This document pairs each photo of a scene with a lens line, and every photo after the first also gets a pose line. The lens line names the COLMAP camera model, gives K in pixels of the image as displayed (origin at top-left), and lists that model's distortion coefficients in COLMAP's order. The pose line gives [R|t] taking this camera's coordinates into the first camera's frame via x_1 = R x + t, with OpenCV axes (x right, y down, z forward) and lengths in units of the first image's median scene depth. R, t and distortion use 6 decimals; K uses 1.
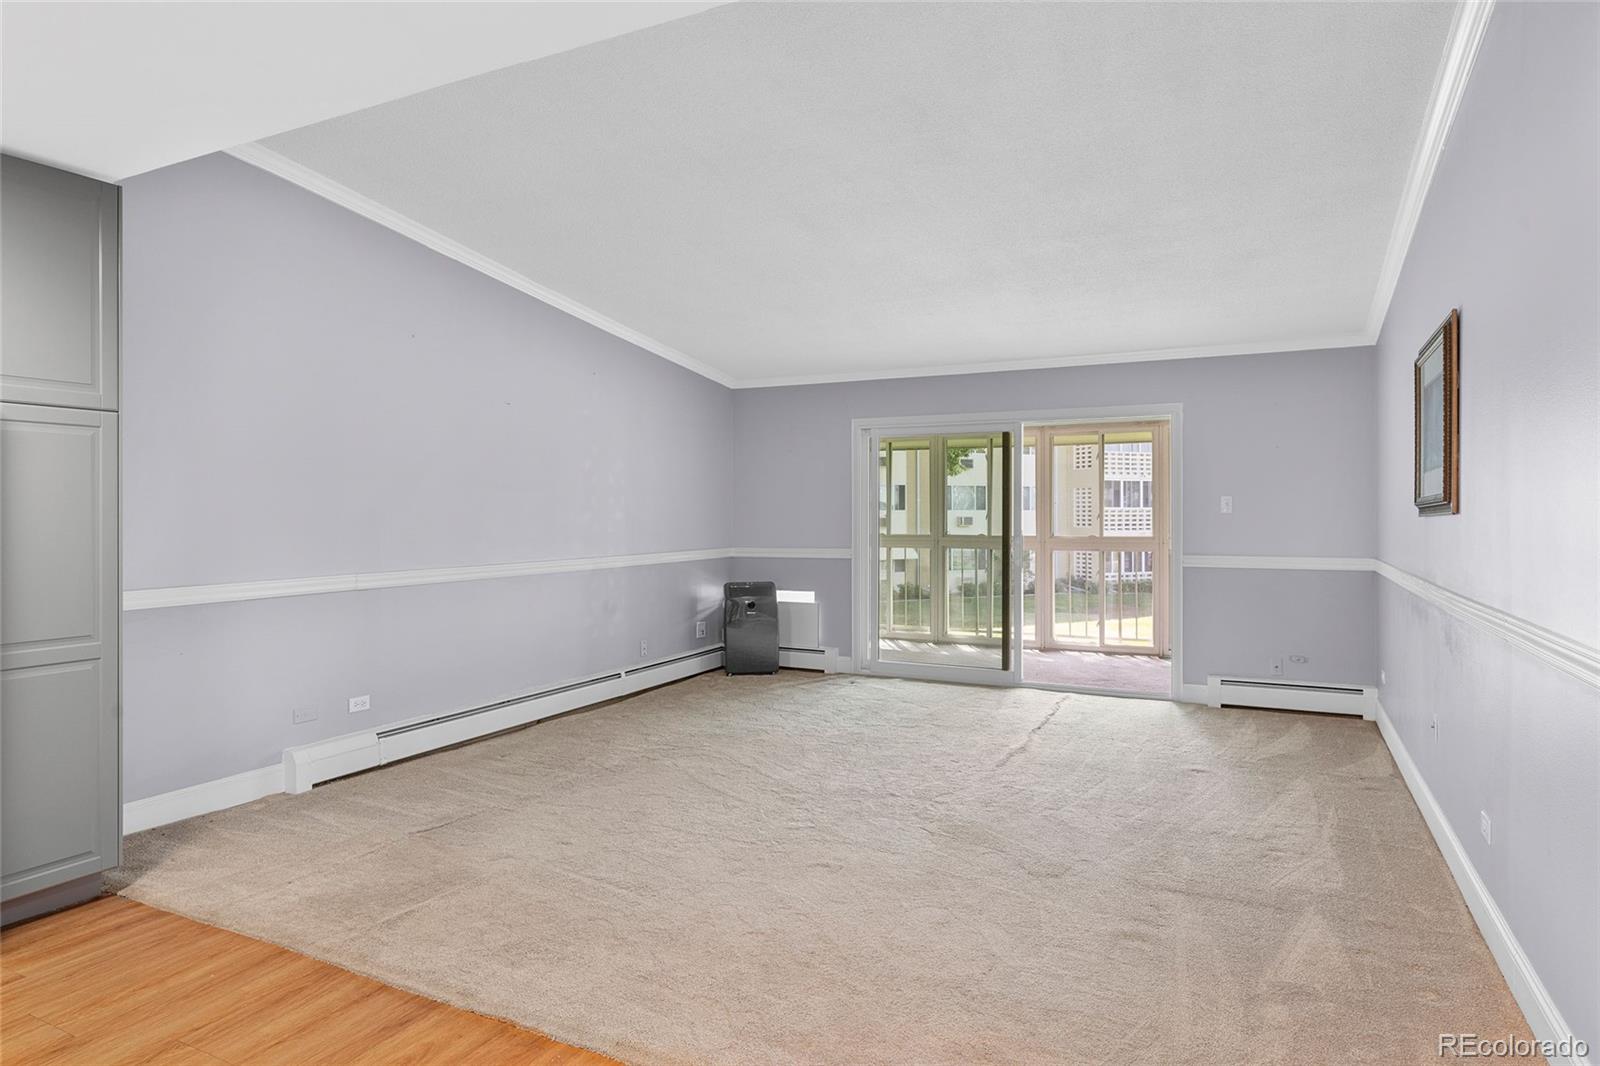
lens RADIAL K [[932.8, 0, 801.6], [0, 932.8, 516.4], [0, 0, 1]] dist [0.001509, 0.000633]
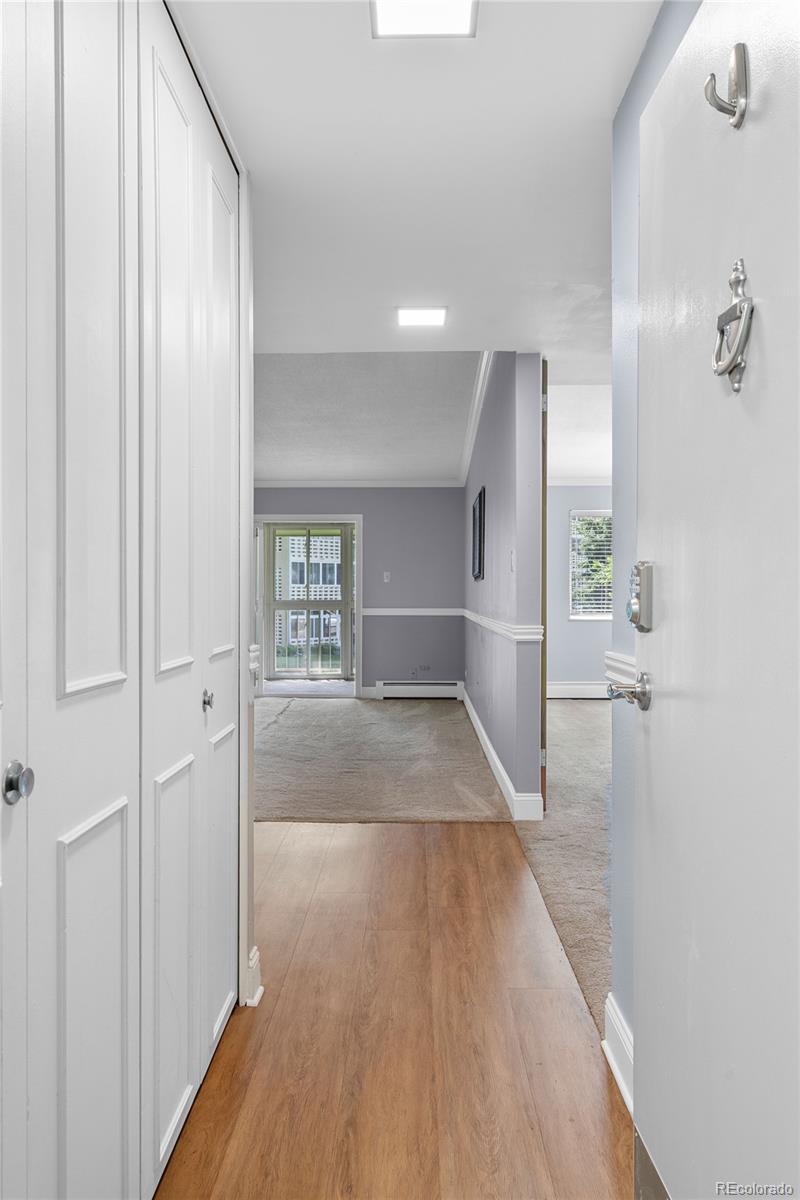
lens RADIAL K [[831.2, 0, 400.0], [0, 831.2, 600.0], [0, 0, 1]] dist [0.001256, -0.000117]
pose [[0.902156, -0.000861, 0.431409, -0.154588], [-0.003033, 0.999961, 0.008339, 0.014784], [-0.431399, -0.008832, 0.902118, -0.330083]]
